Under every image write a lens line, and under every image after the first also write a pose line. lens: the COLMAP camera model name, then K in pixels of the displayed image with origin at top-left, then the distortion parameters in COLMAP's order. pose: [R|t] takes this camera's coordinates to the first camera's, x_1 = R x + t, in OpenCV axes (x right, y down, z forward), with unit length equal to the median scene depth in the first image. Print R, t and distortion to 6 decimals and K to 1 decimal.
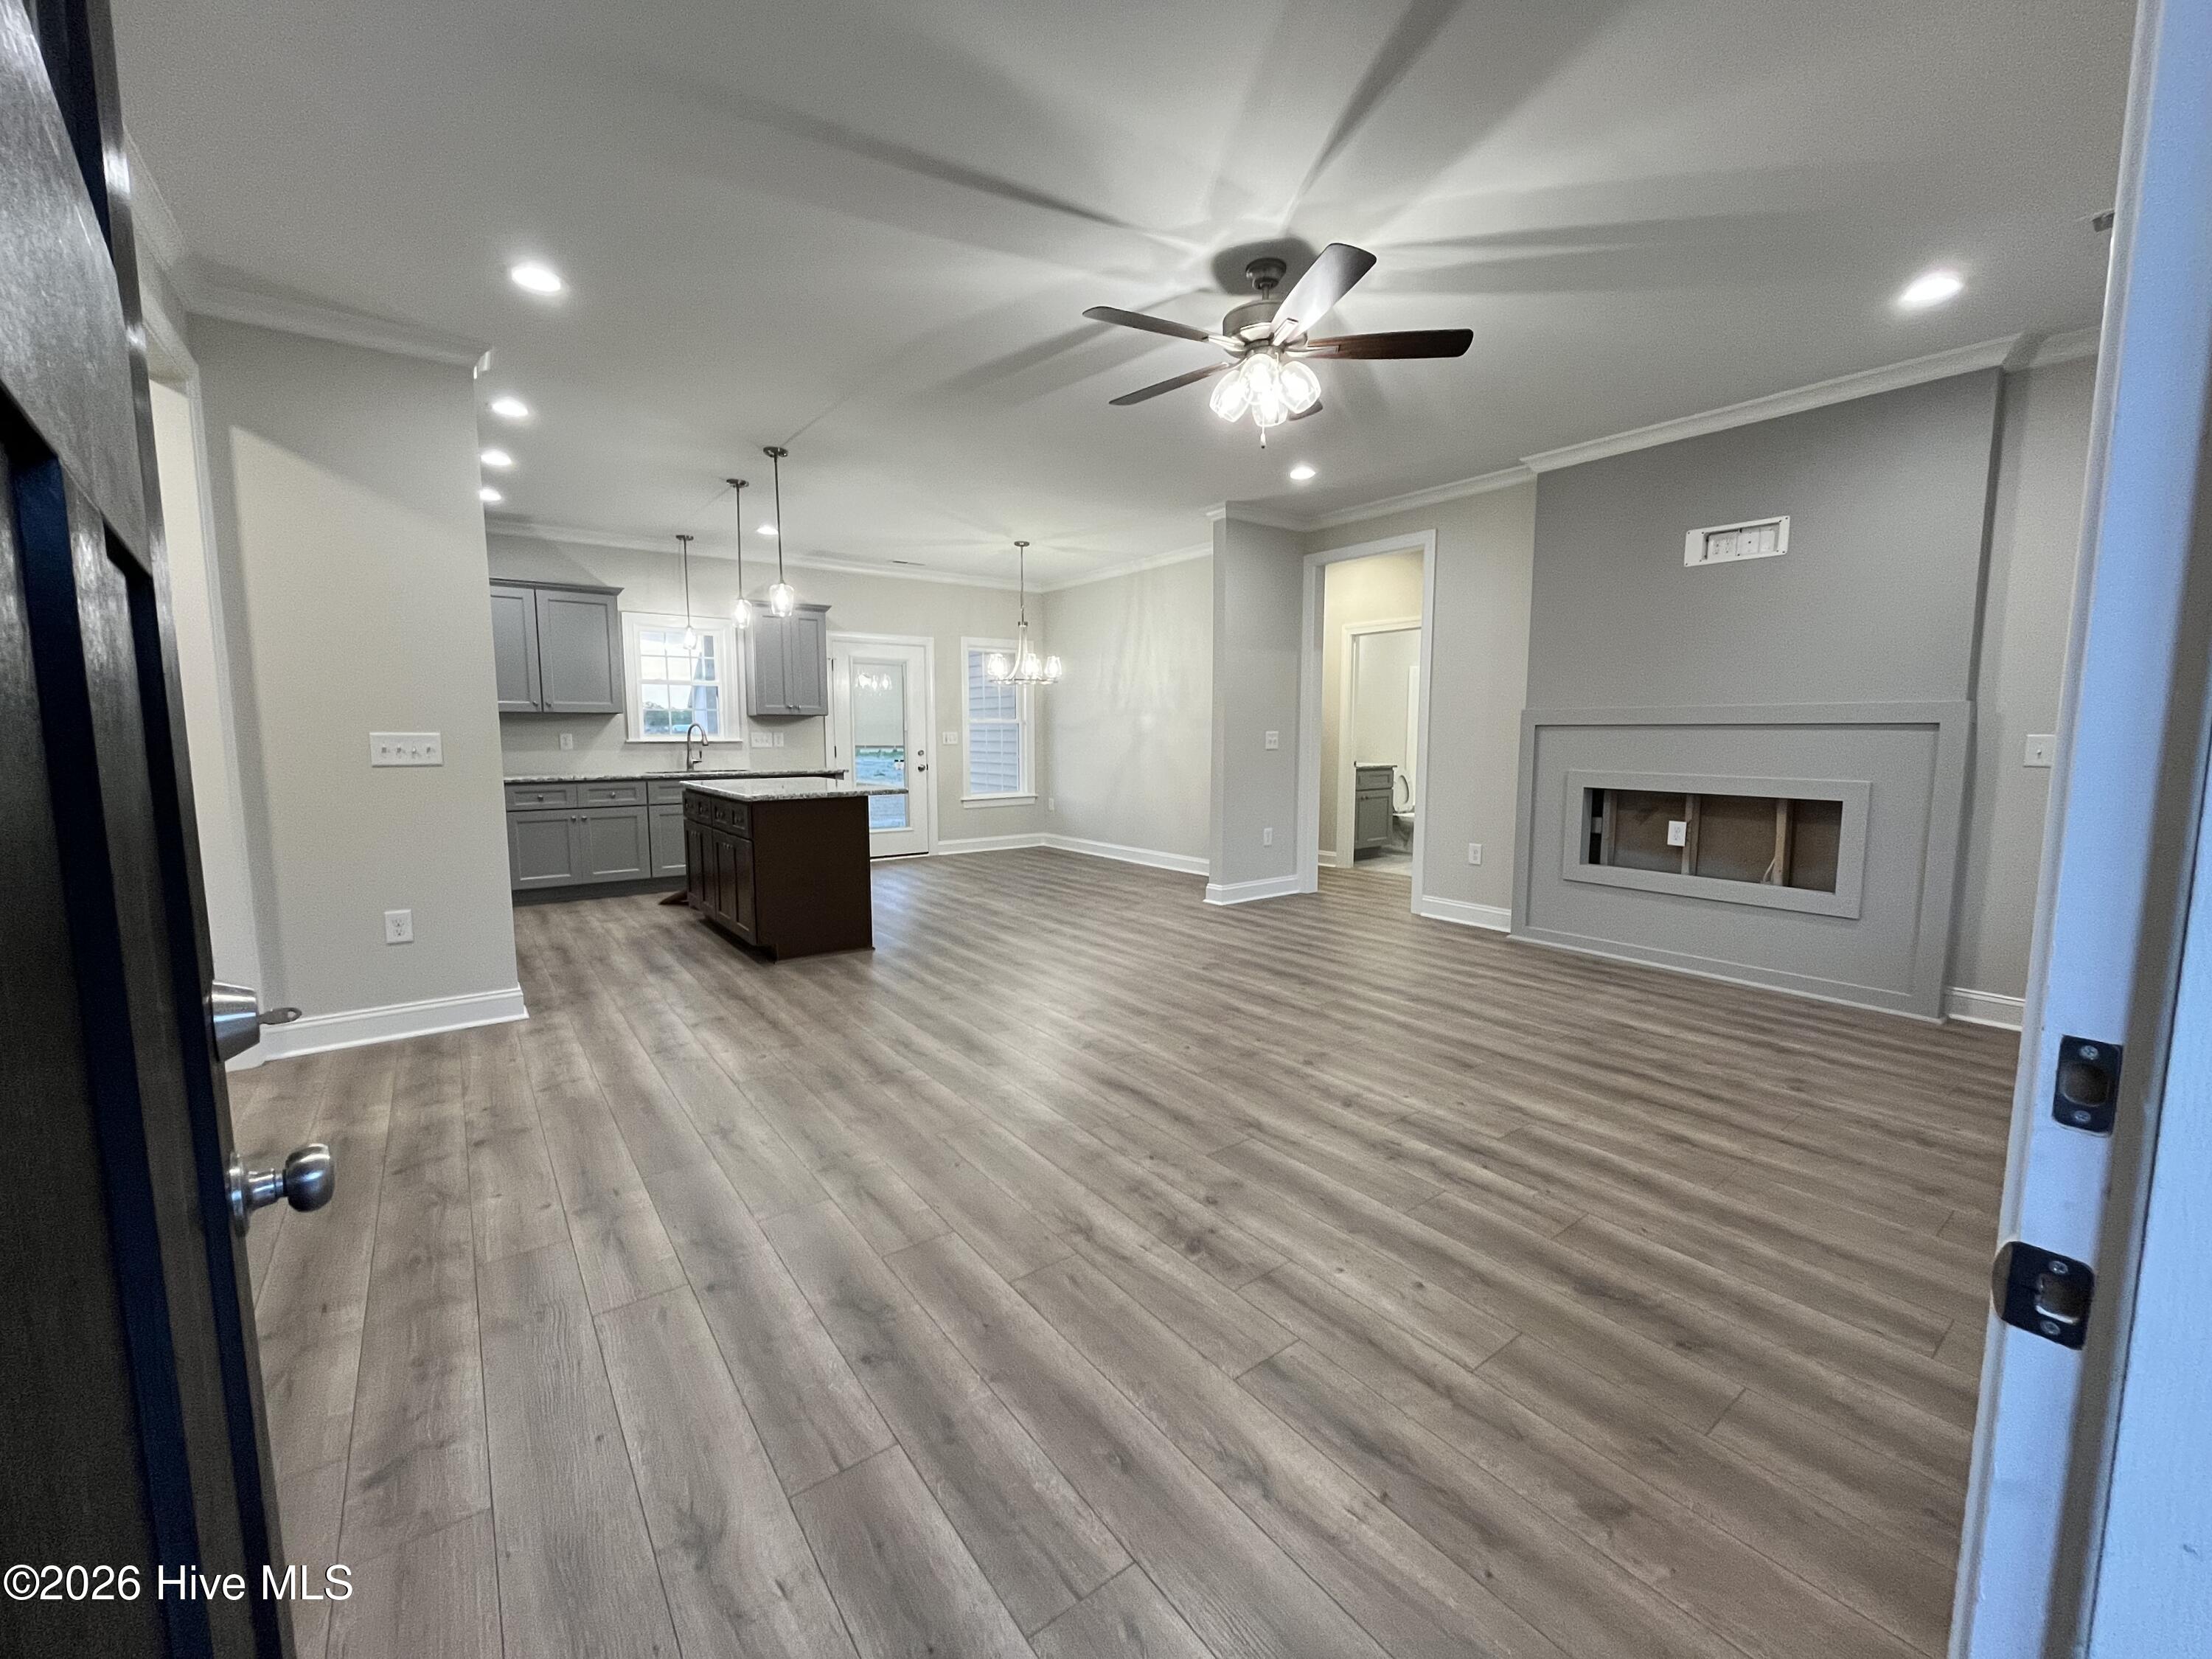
lens RADIAL K [[889.3, 0, 1106.1], [0, 889.3, 823.8], [0, 0, 1]] dist [-0.004855, 0.000708]
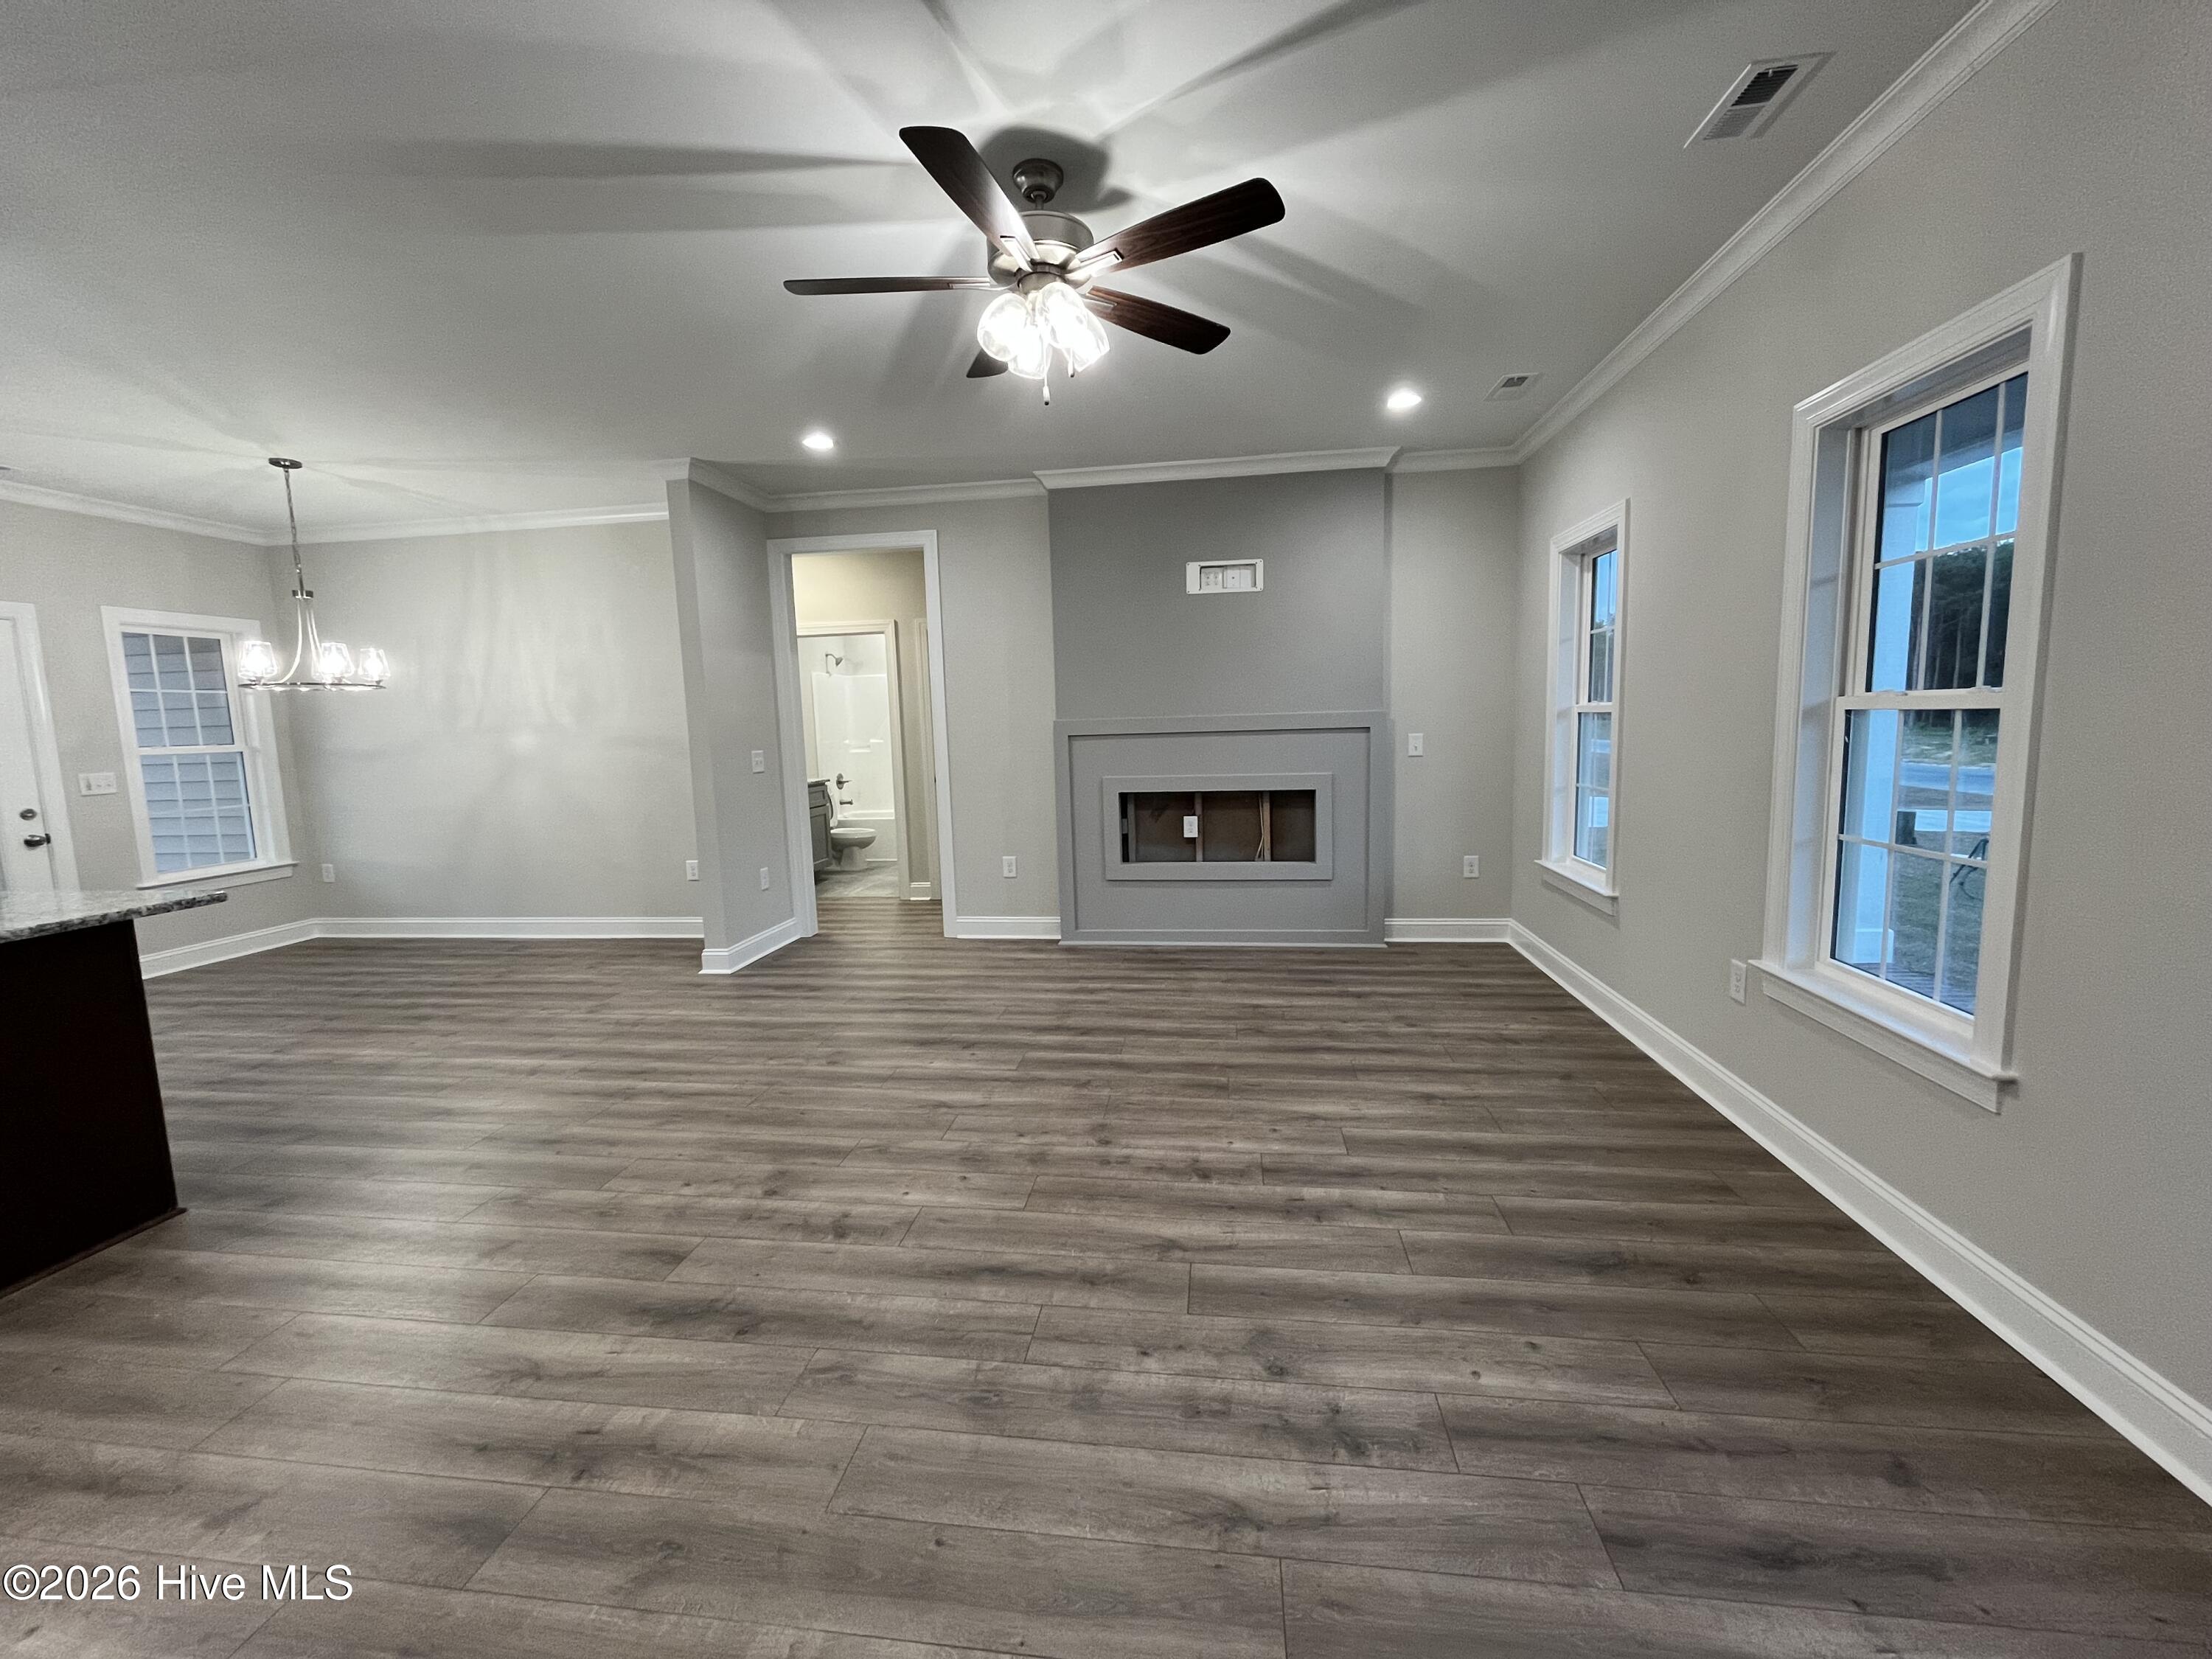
lens RADIAL K [[889.3, 0, 1106.1], [0, 889.3, 823.8], [0, 0, 1]] dist [-0.004855, 0.000708]
pose [[0.696844, -0.100905, 0.710089, -0.235812], [0.103268, 0.993854, 0.039887, -0.047533], [-0.709750, 0.045534, 0.702981, 0.258673]]
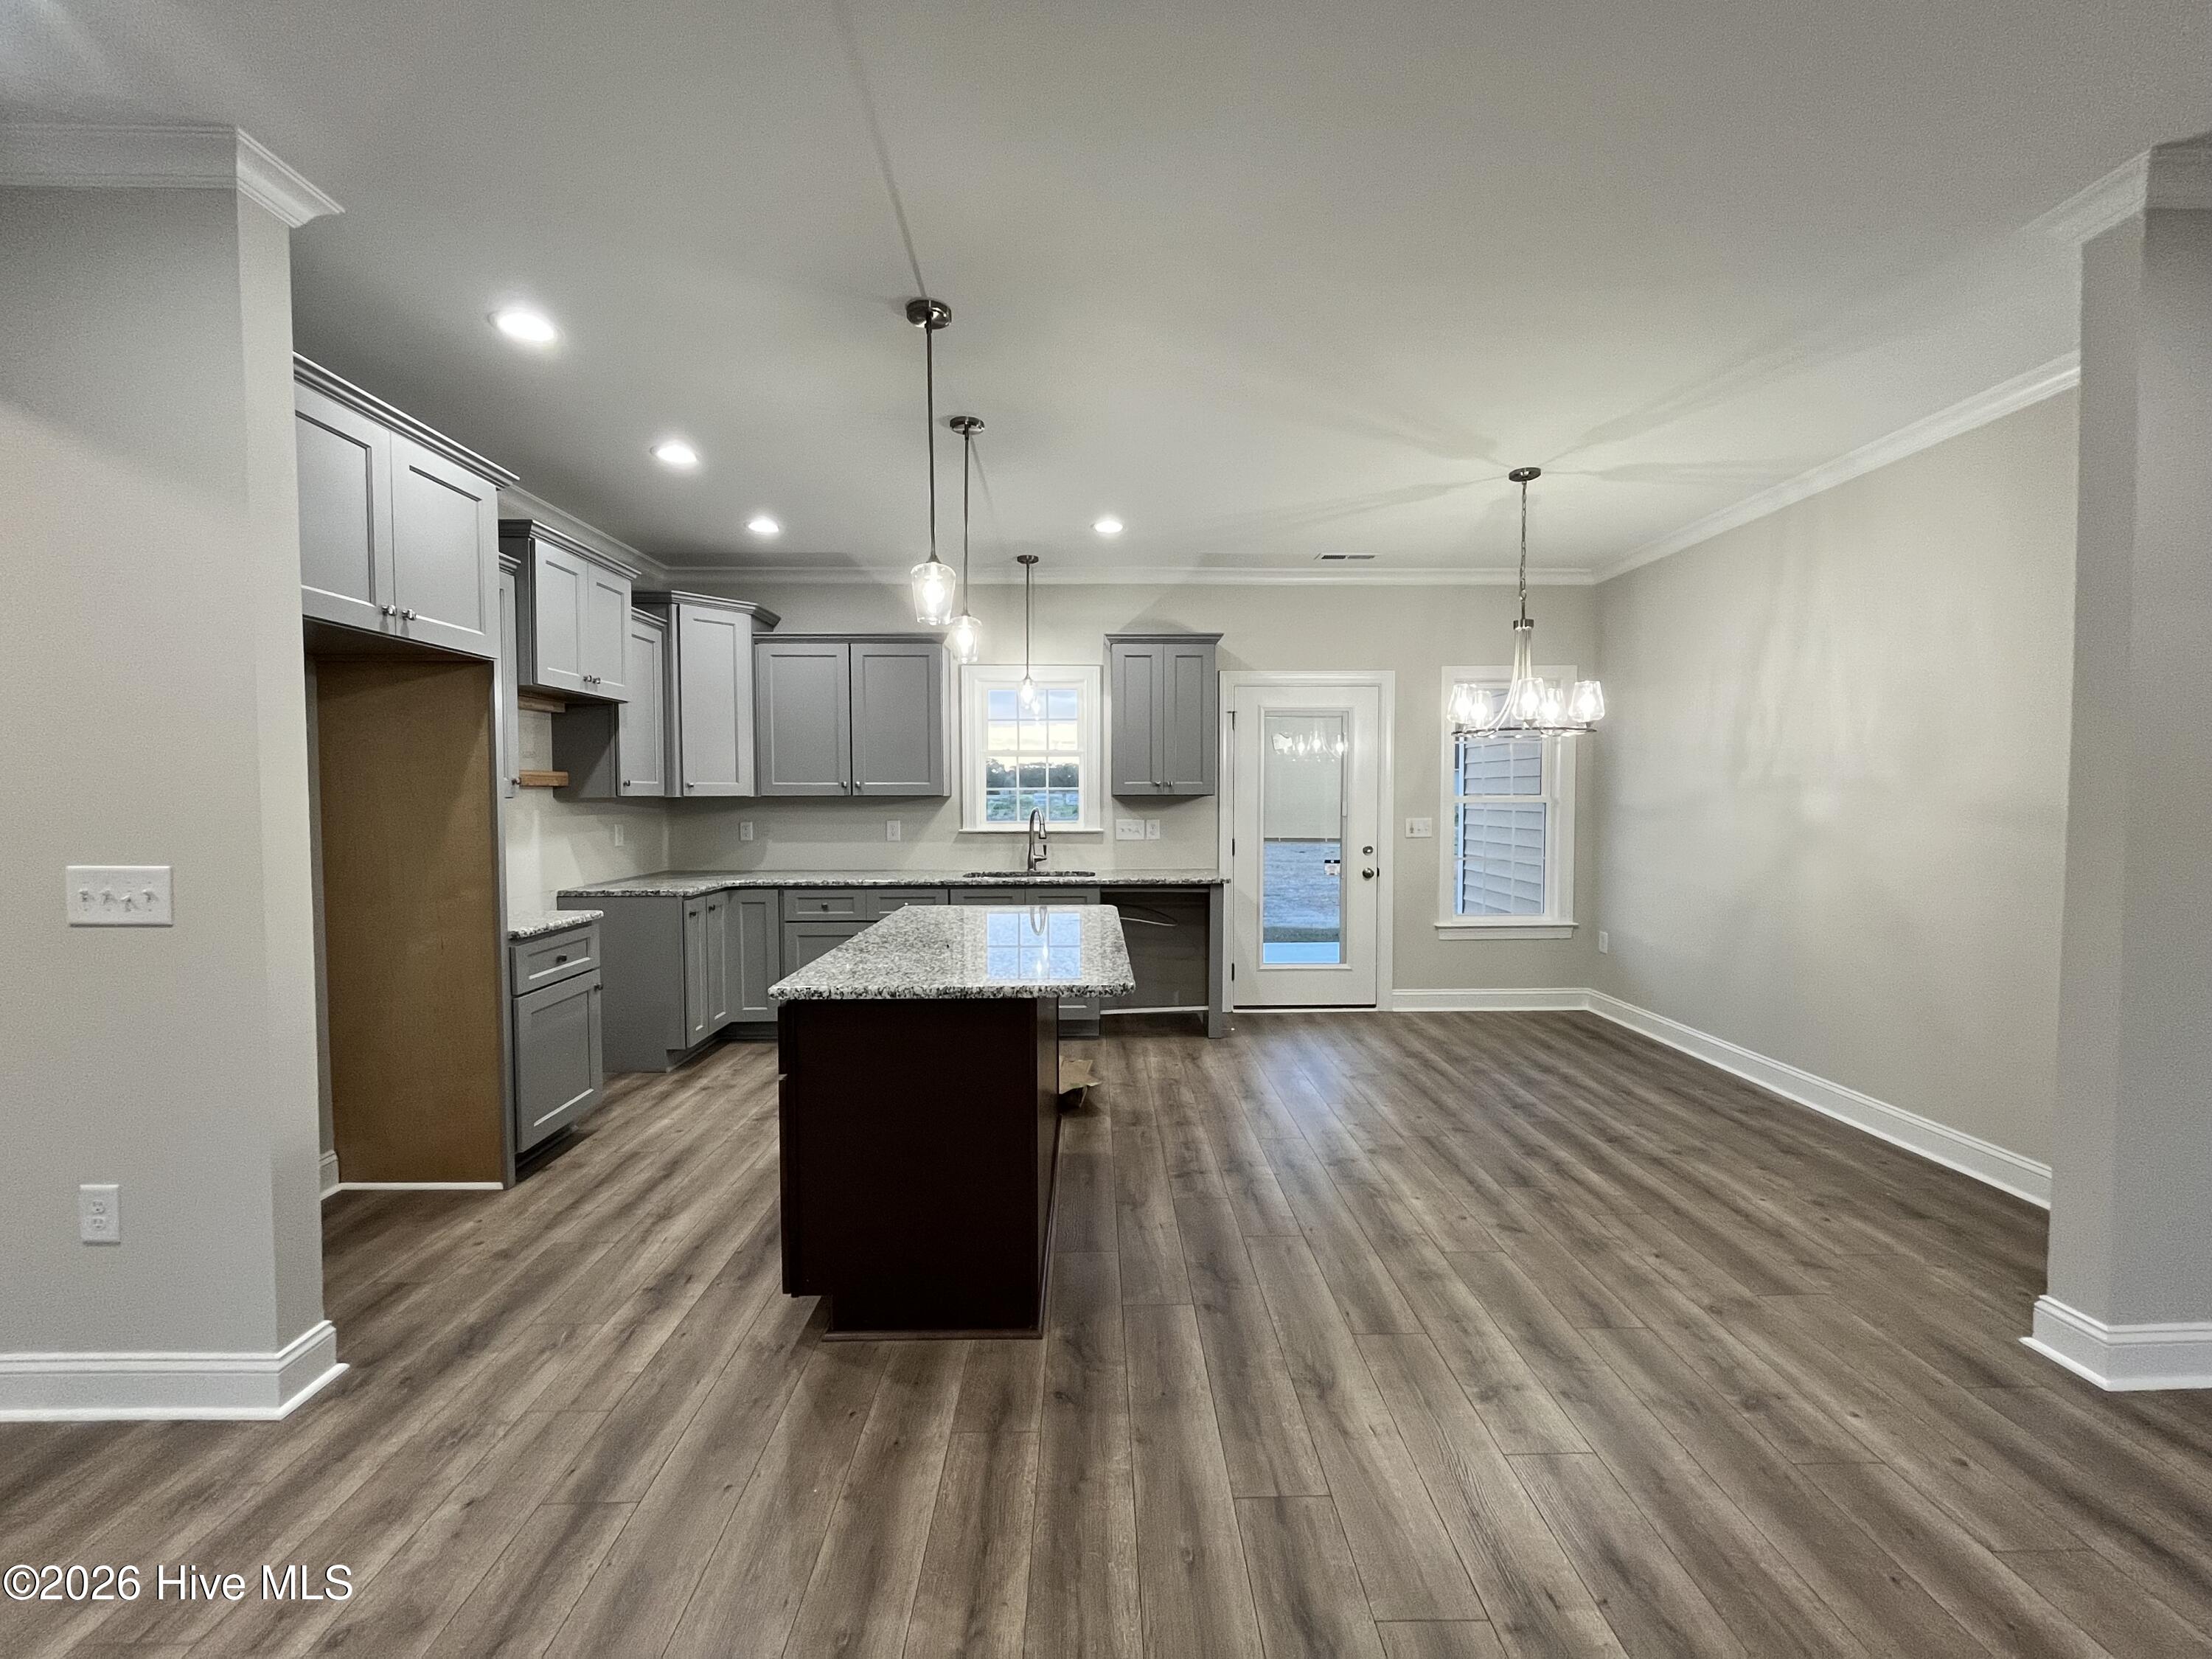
lens RADIAL K [[889.3, 0, 1106.1], [0, 889.3, 823.8], [0, 0, 1]] dist [-0.004855, 0.000708]
pose [[0.812251, 0.016783, -0.583066, 0.021798], [-0.057311, 0.997046, -0.051139, -0.097520], [0.580485, 0.074954, 0.810813, 0.651745]]
